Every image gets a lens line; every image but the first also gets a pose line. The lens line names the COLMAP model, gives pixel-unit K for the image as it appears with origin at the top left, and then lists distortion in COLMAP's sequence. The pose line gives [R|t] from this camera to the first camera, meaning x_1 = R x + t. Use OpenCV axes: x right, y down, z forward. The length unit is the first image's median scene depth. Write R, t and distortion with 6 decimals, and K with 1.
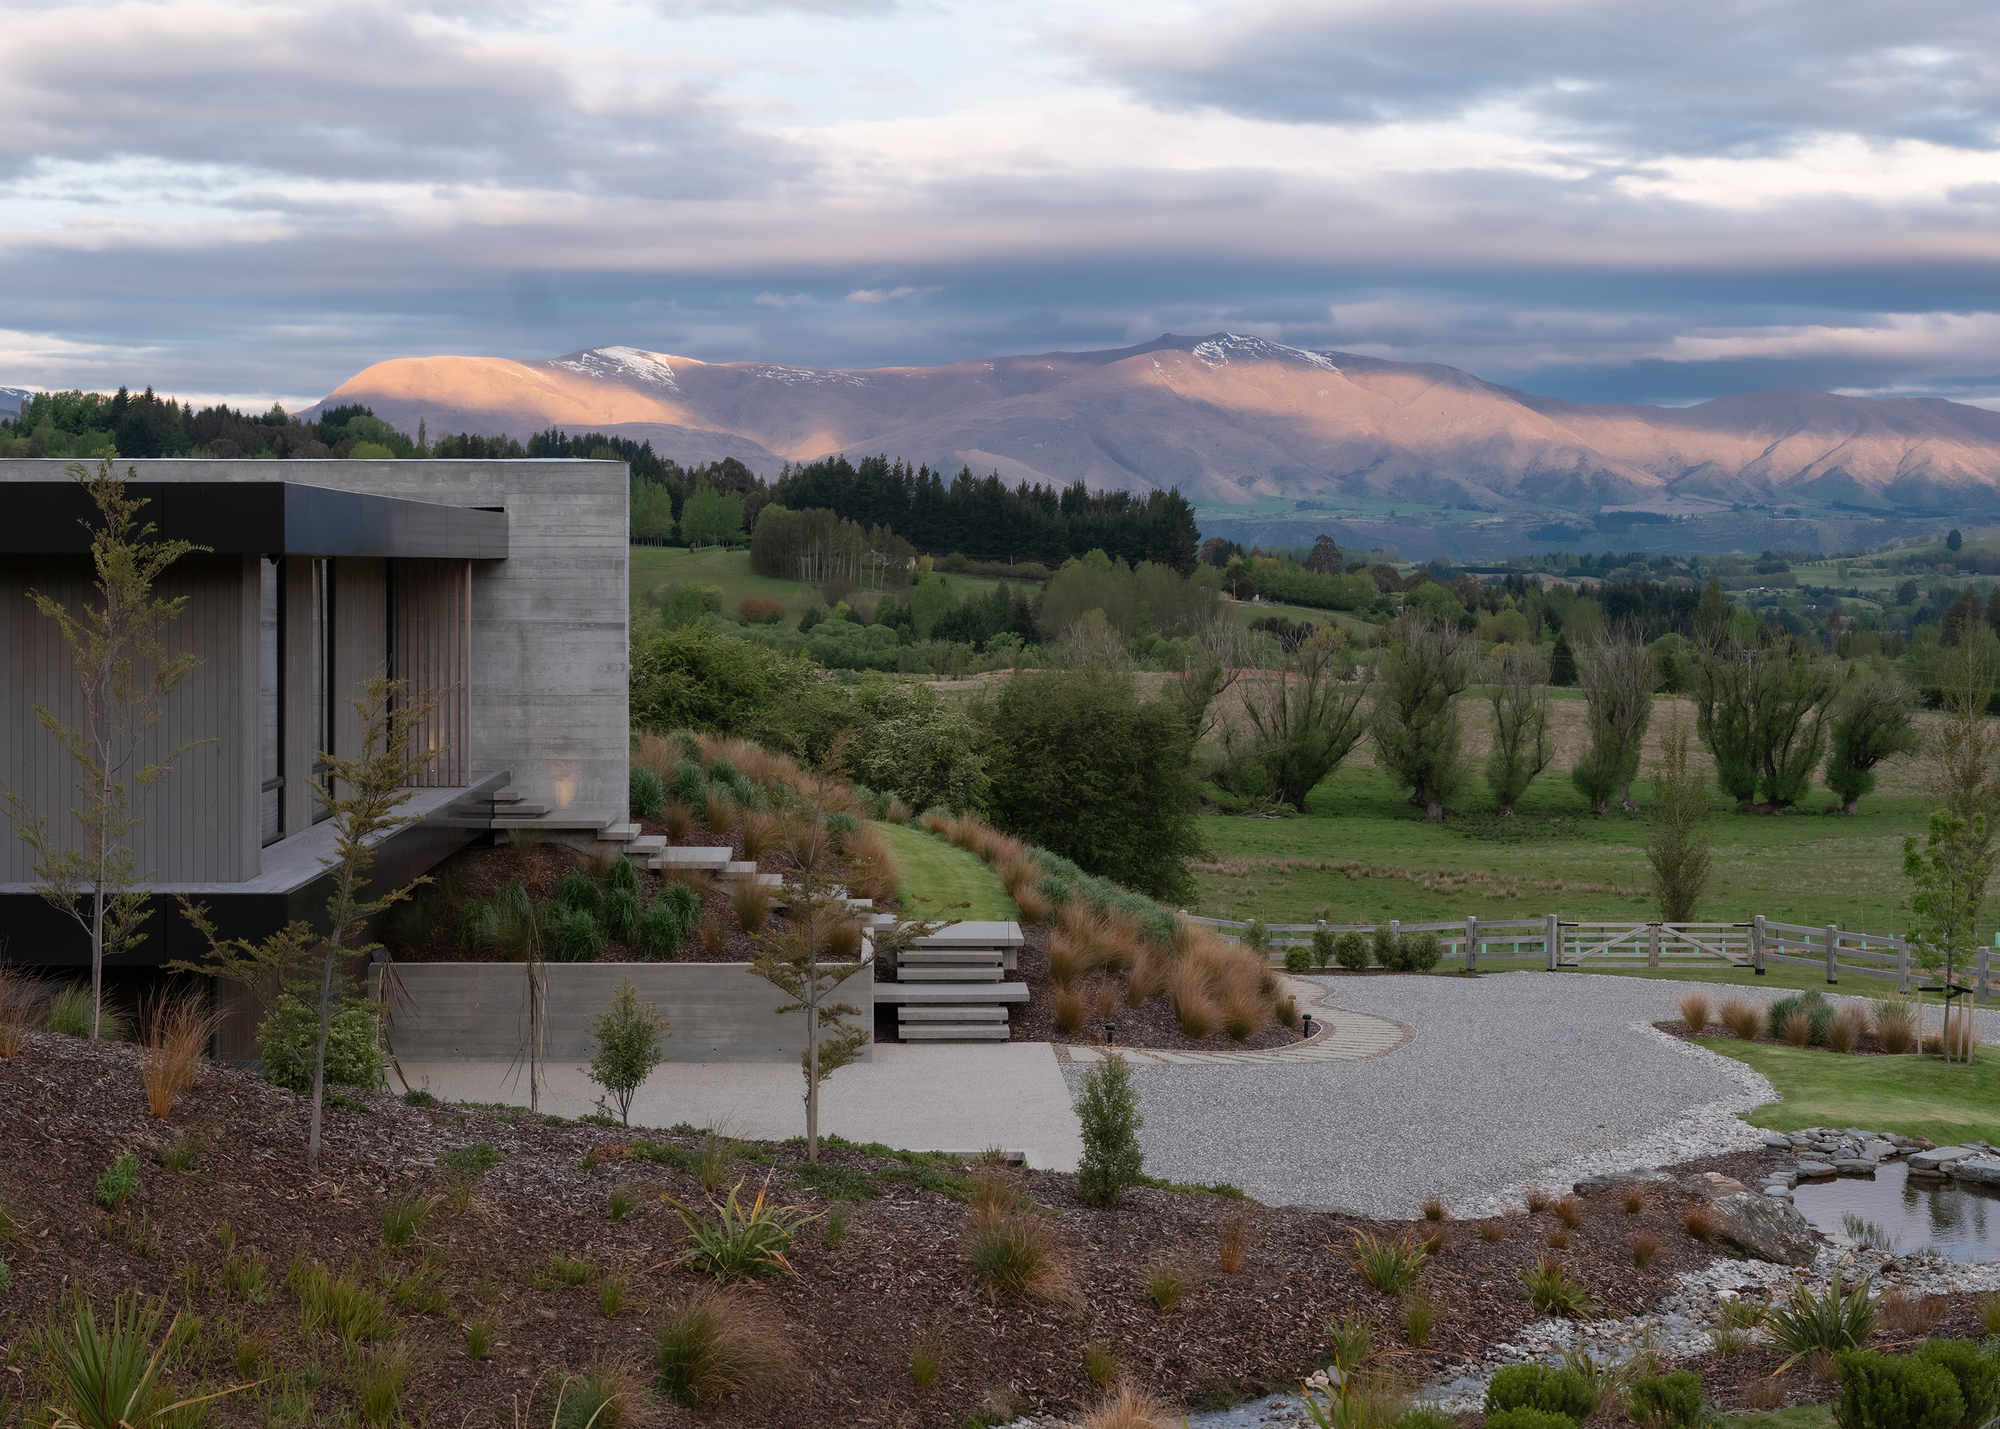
lens RADIAL K [[3157.1, 0, 996.2], [0, 3157.1, 582.0], [0, 0, 1]] dist [-0.051657, -0.041935]
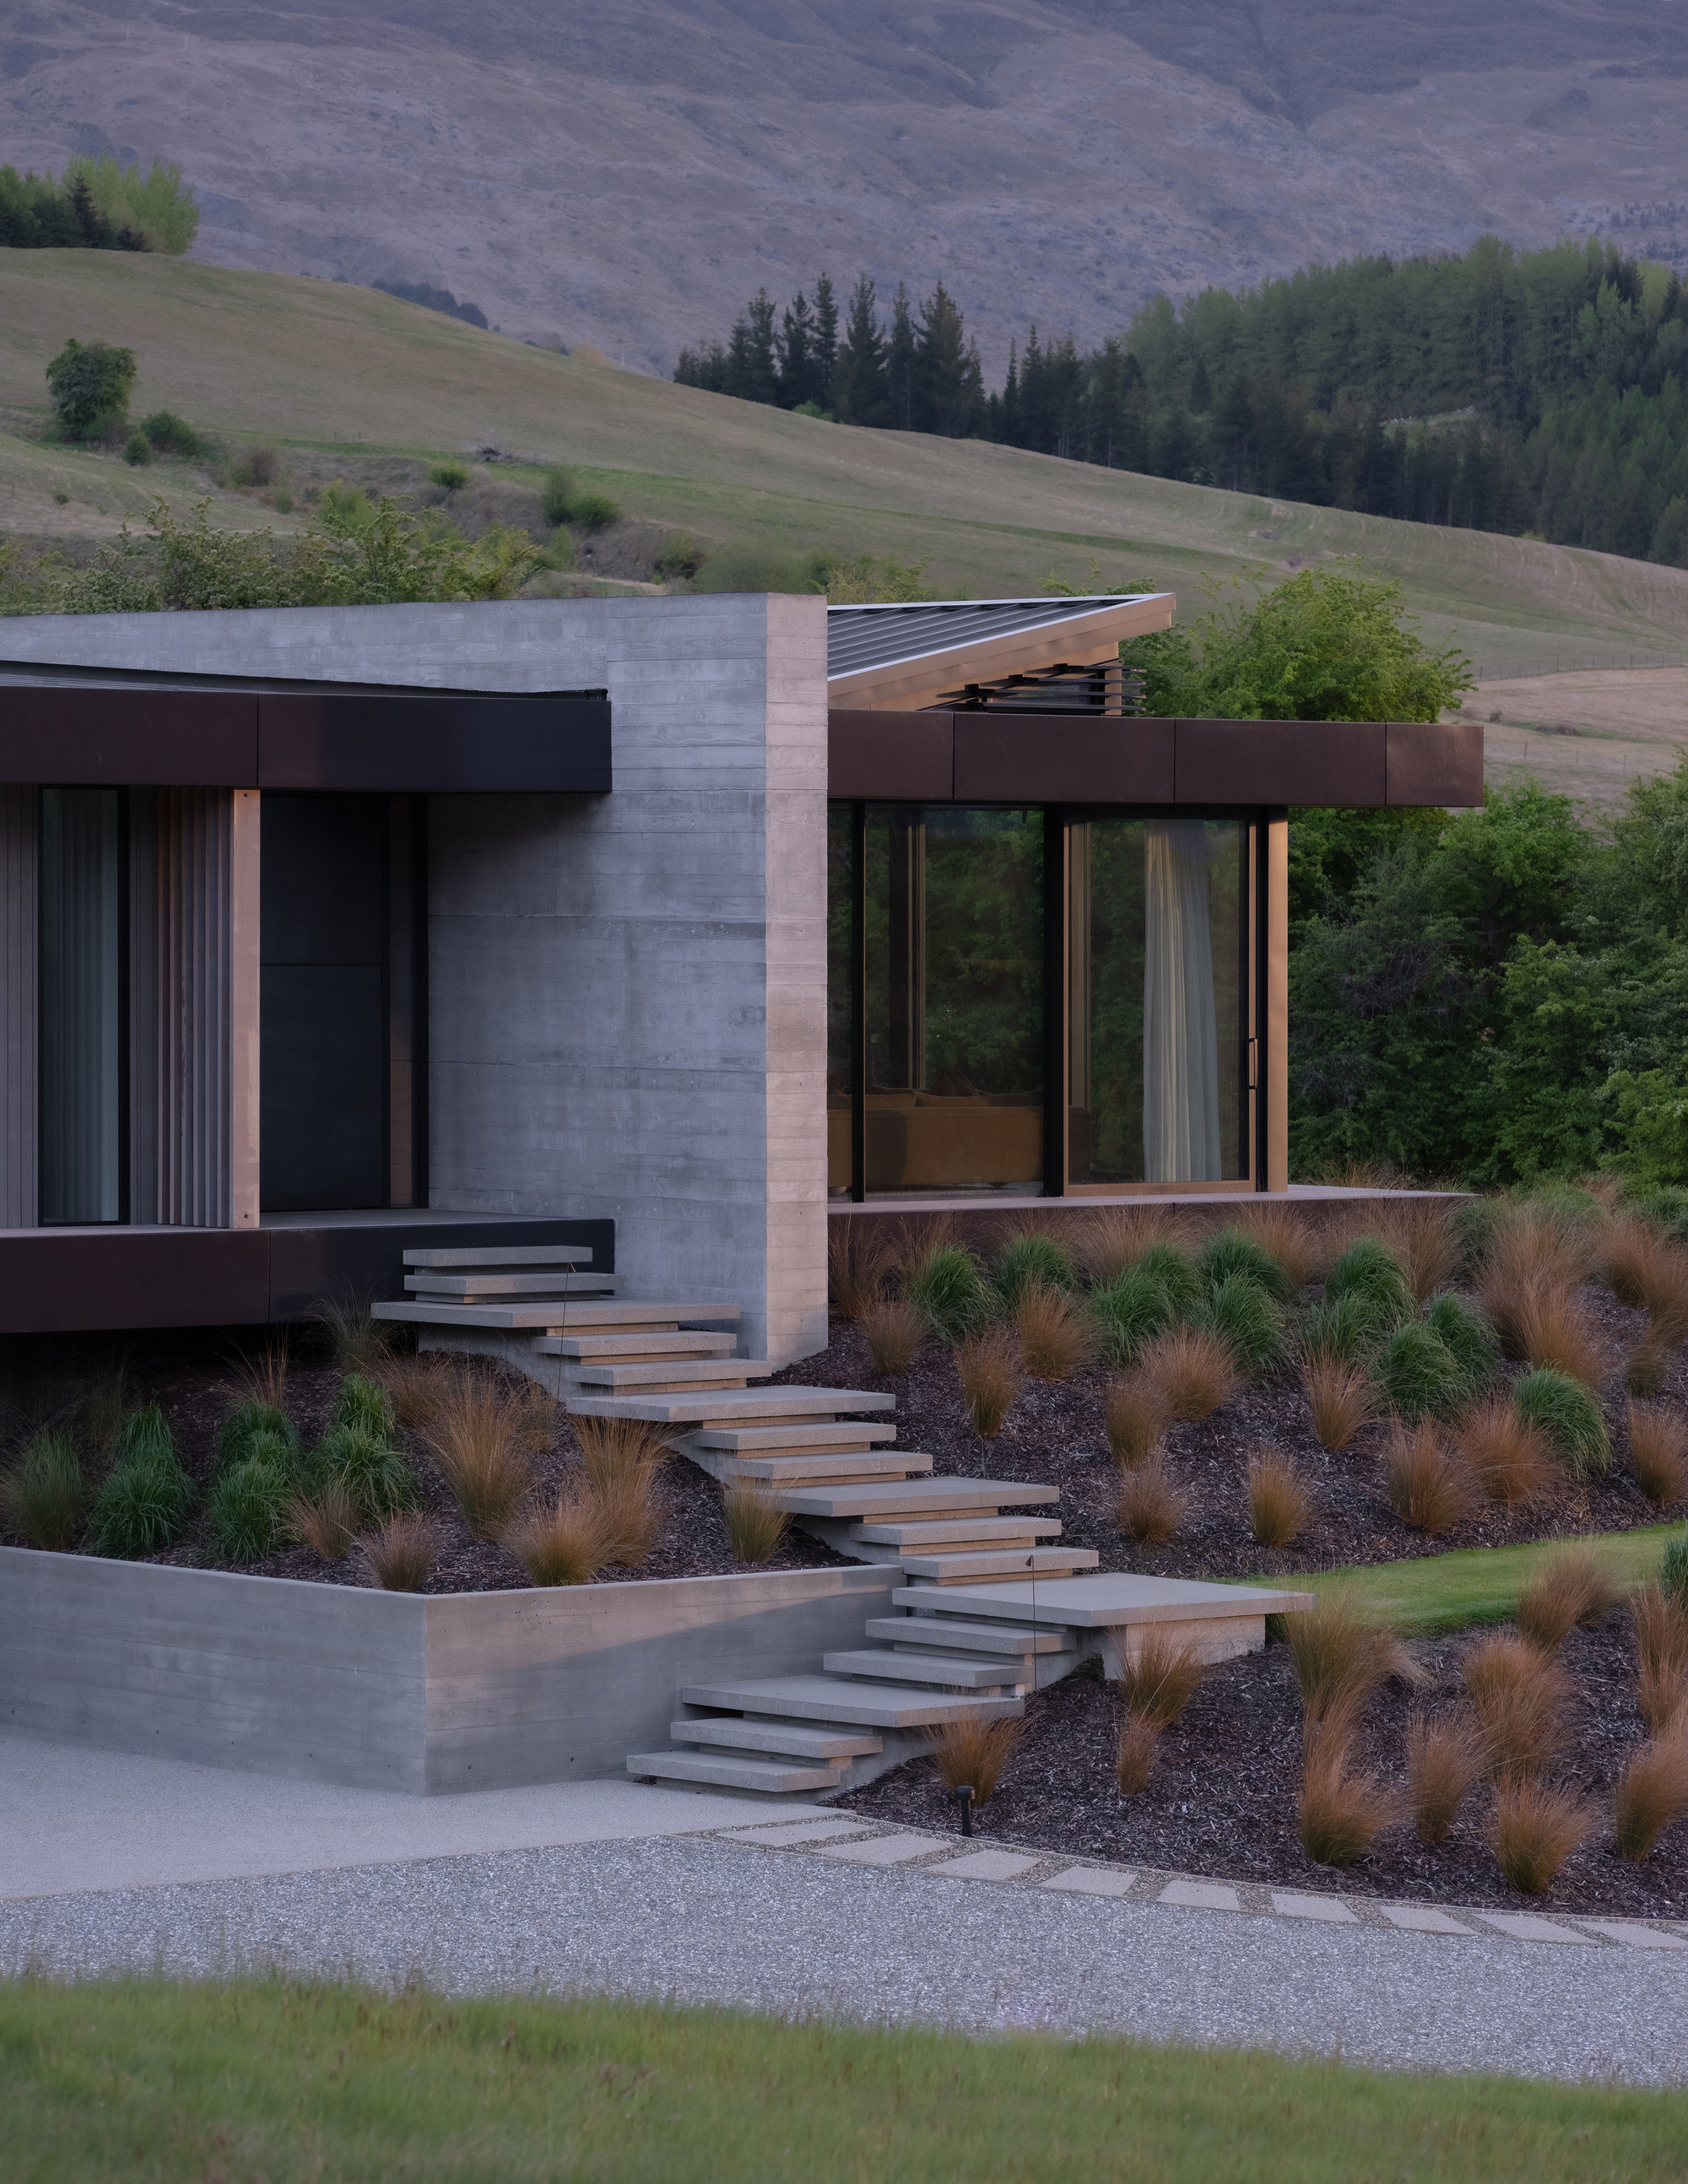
lens RADIAL K [[8253.6, 0, 844.0], [0, 8253.6, 1092.0], [0, 0, 1]] dist [0.082651, -7.907581]
pose [[0.623317, 0.021393, -0.781677, 0.886089], [-0.010665, 0.999765, 0.018857, 0.014876], [0.781896, -0.003417, 0.623399, 0.216553]]
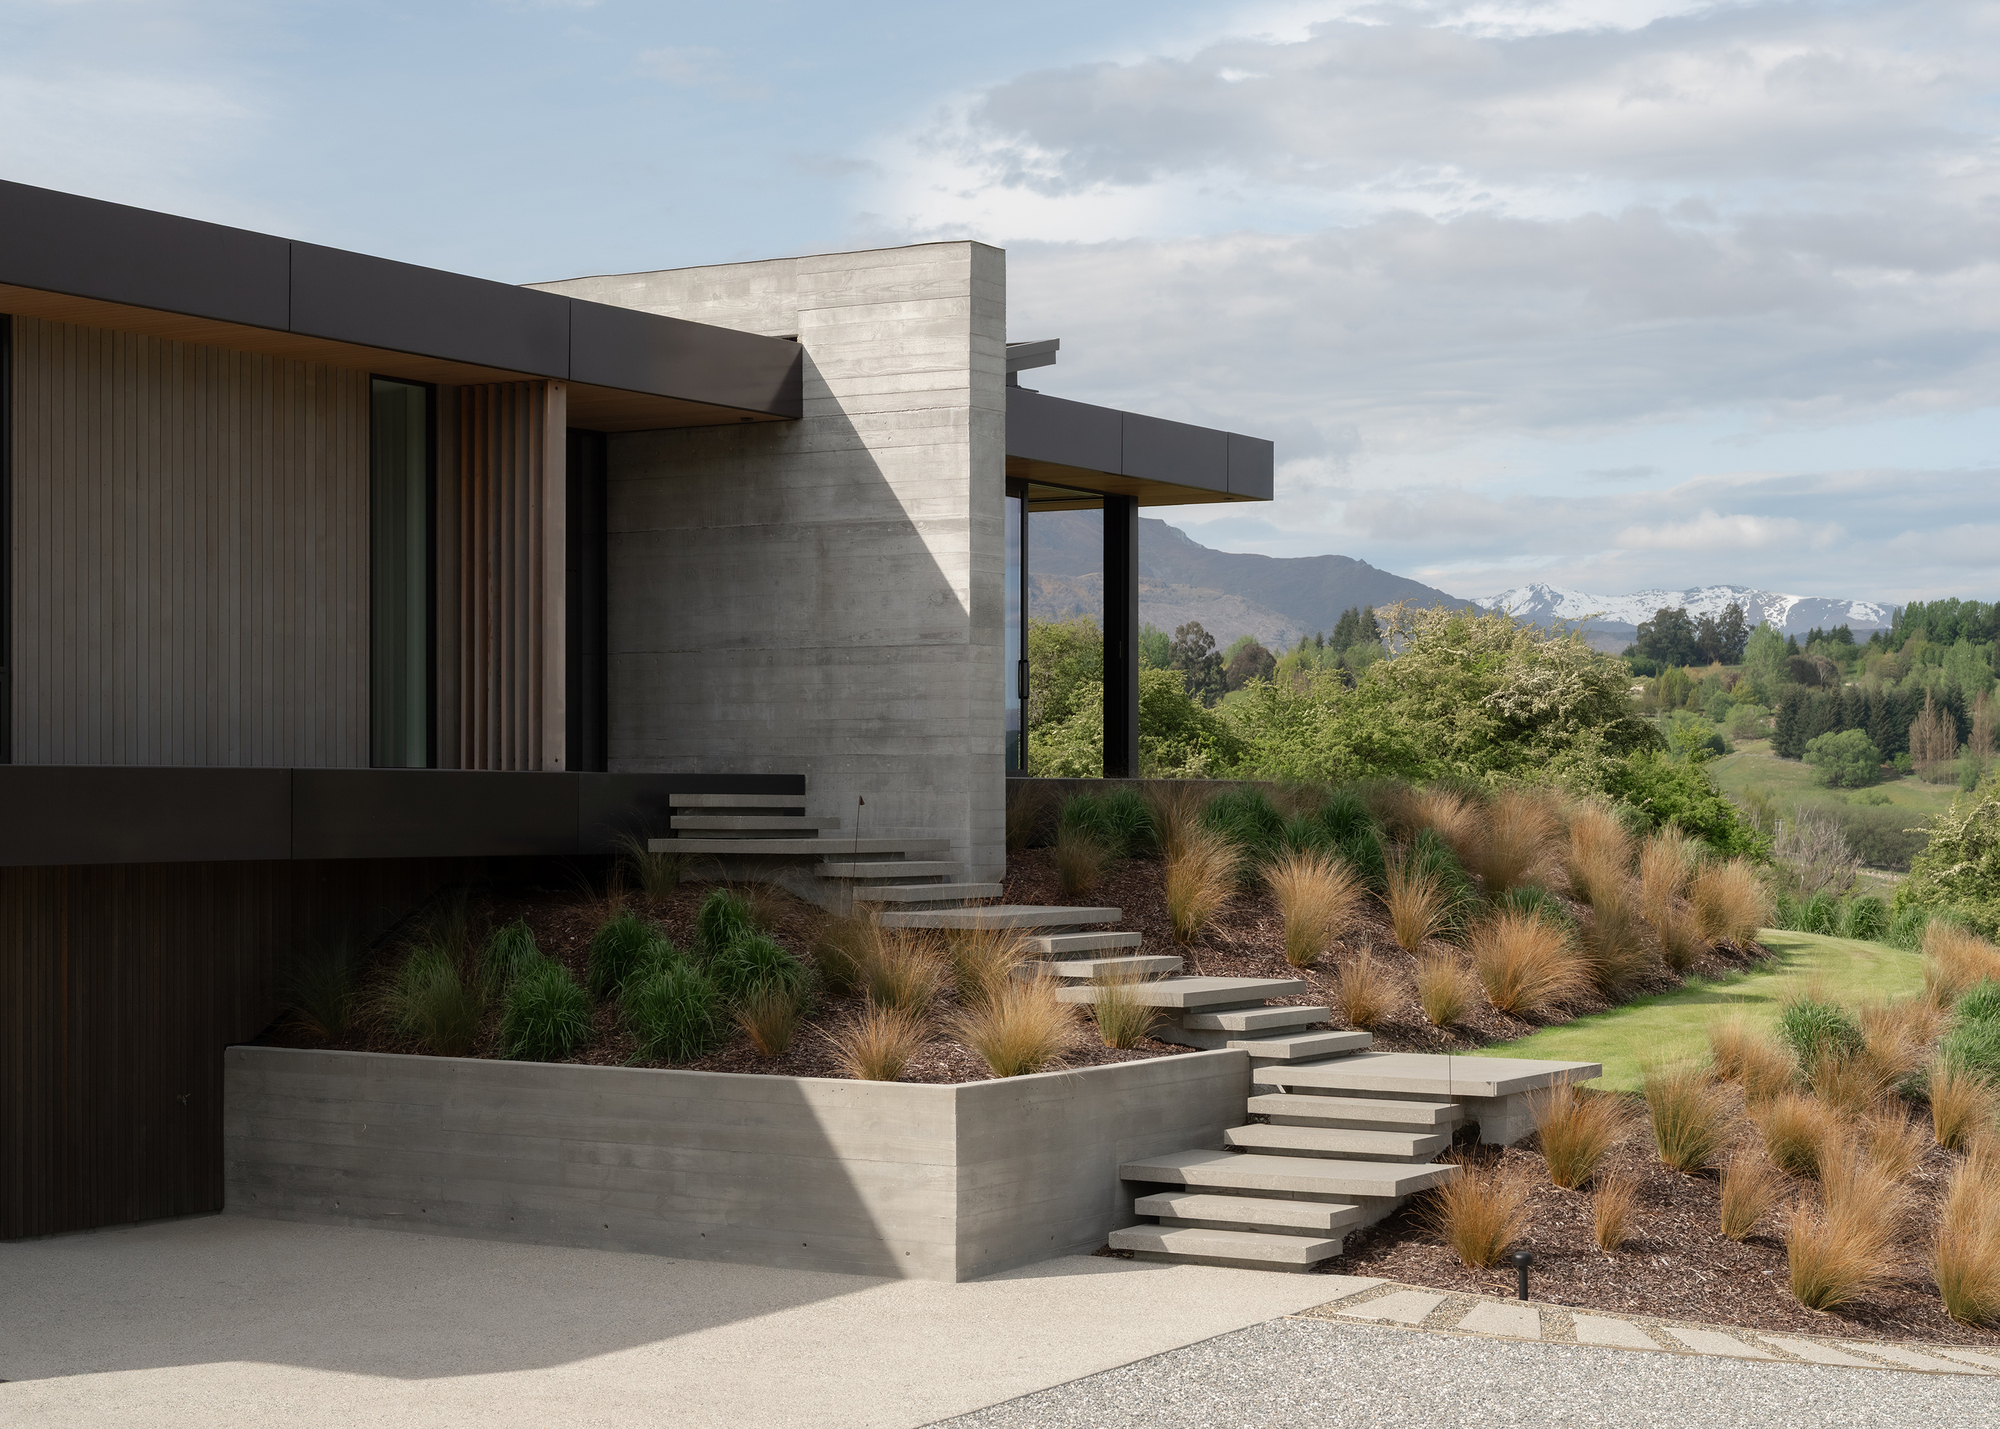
lens RADIAL K [[3434.3, 0, 1005.9], [0, 3434.3, 779.1], [0, 0, 1]] dist [-0.043964, -0.005614]
pose [[0.829771, -0.004711, -0.558084, 0.239495], [-0.005302, 0.999853, -0.016324, 0.071083], [0.558078, 0.016504, 0.829624, 0.482805]]
